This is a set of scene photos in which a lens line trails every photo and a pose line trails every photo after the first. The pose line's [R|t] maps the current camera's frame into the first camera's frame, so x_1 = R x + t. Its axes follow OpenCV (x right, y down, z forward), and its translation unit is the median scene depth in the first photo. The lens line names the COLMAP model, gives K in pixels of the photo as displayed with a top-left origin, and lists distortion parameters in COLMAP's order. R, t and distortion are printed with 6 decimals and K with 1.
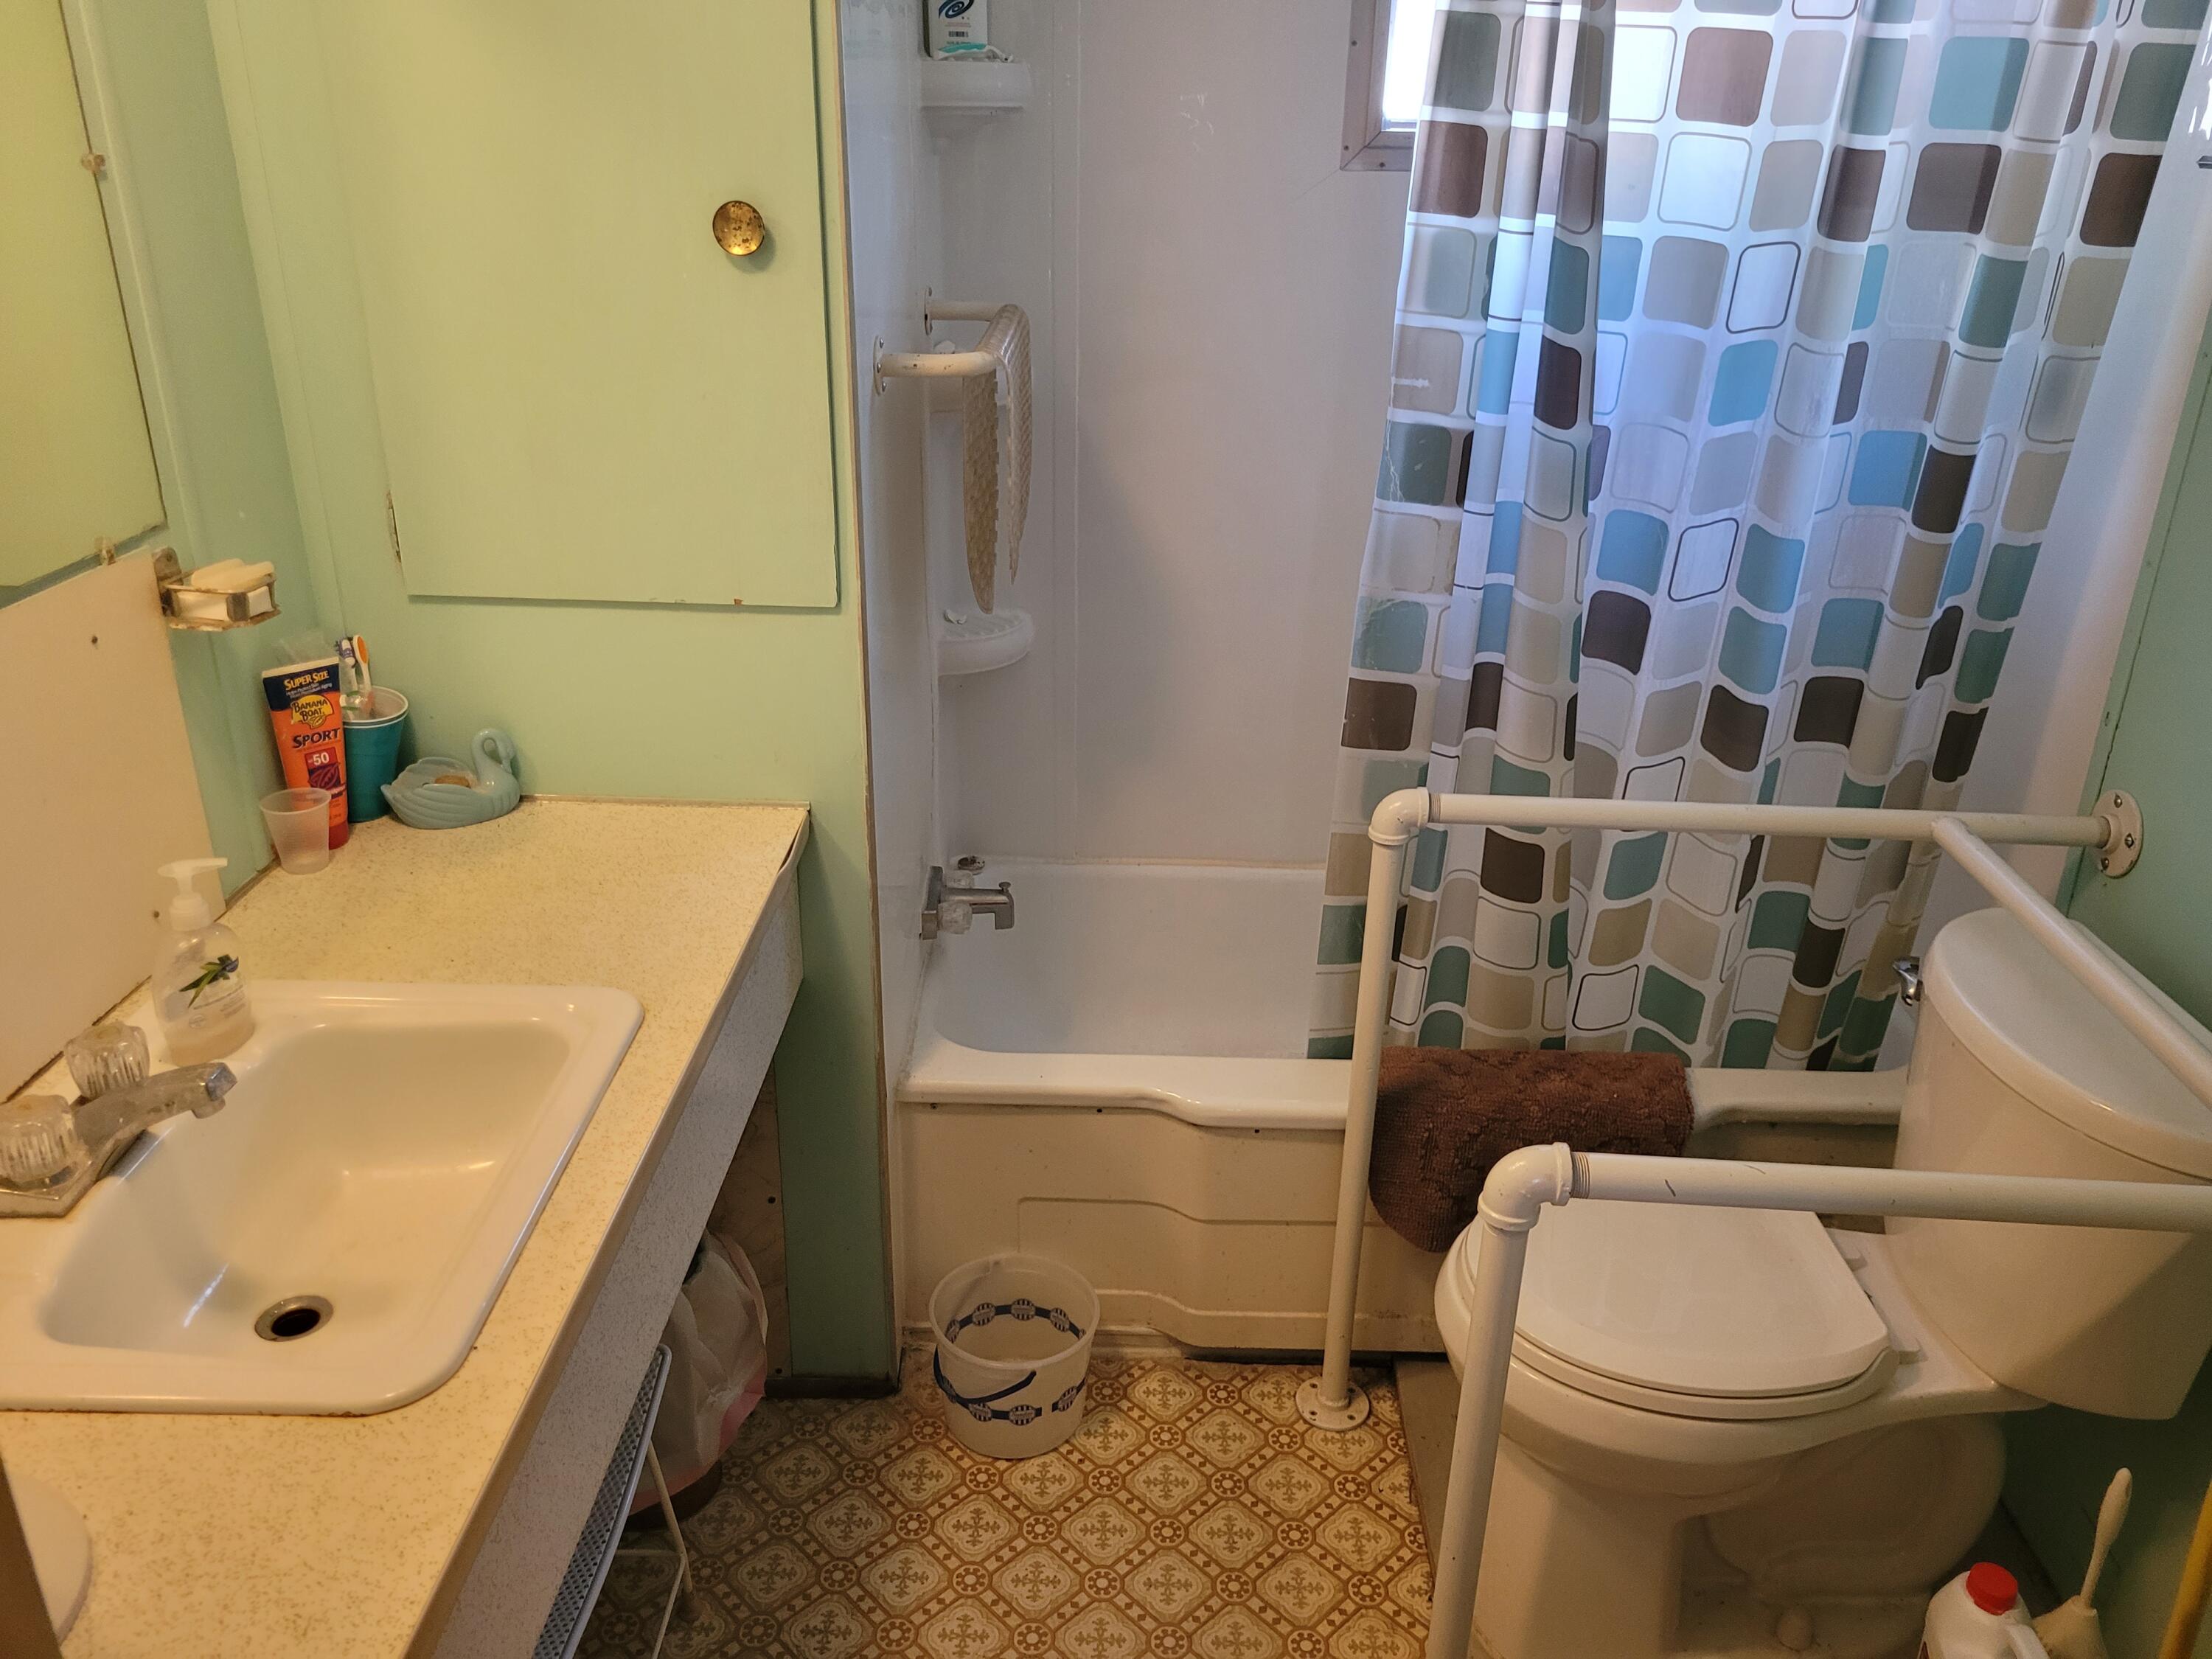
lens RADIAL K [[1656.5, 0, 1125.6], [0, 1656.5, 811.7], [0, 0, 1]] dist [0.043114, -0.039250]
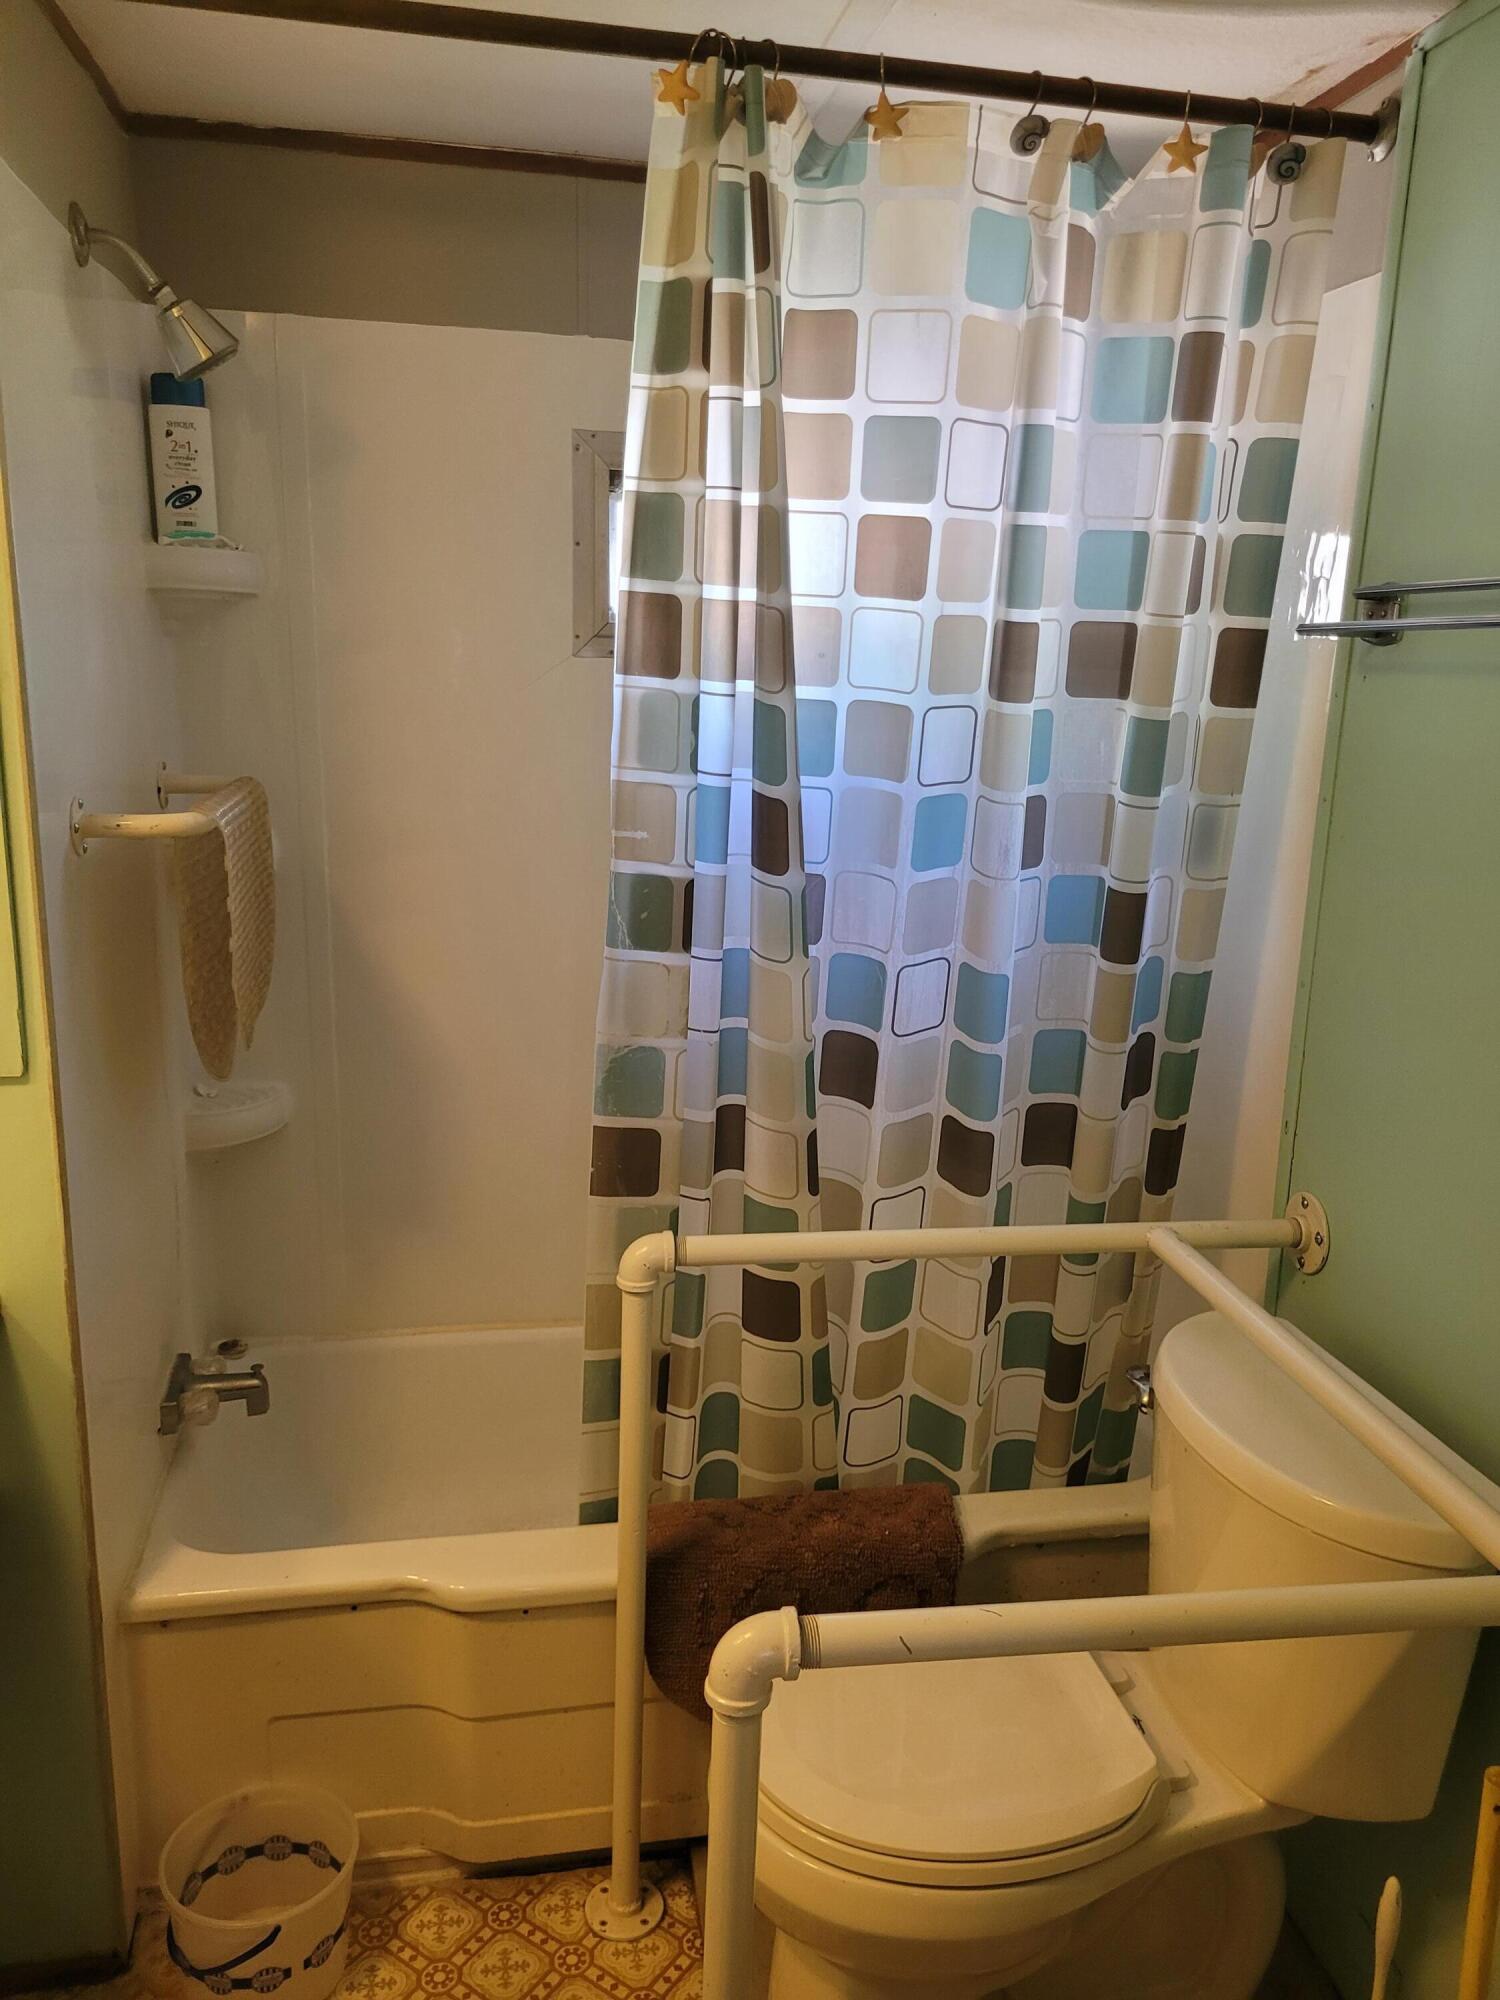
lens RADIAL K [[1517.0, 0, 763.7], [0, 1517.0, 1033.6], [0, 0, 1]] dist [0.043647, -0.043124]
pose [[0.980314, -0.039602, 0.193433, 0.060773], [0.069495, 0.986196, -0.150294, 0.008942], [-0.184811, 0.160778, 0.969534, 0.087689]]
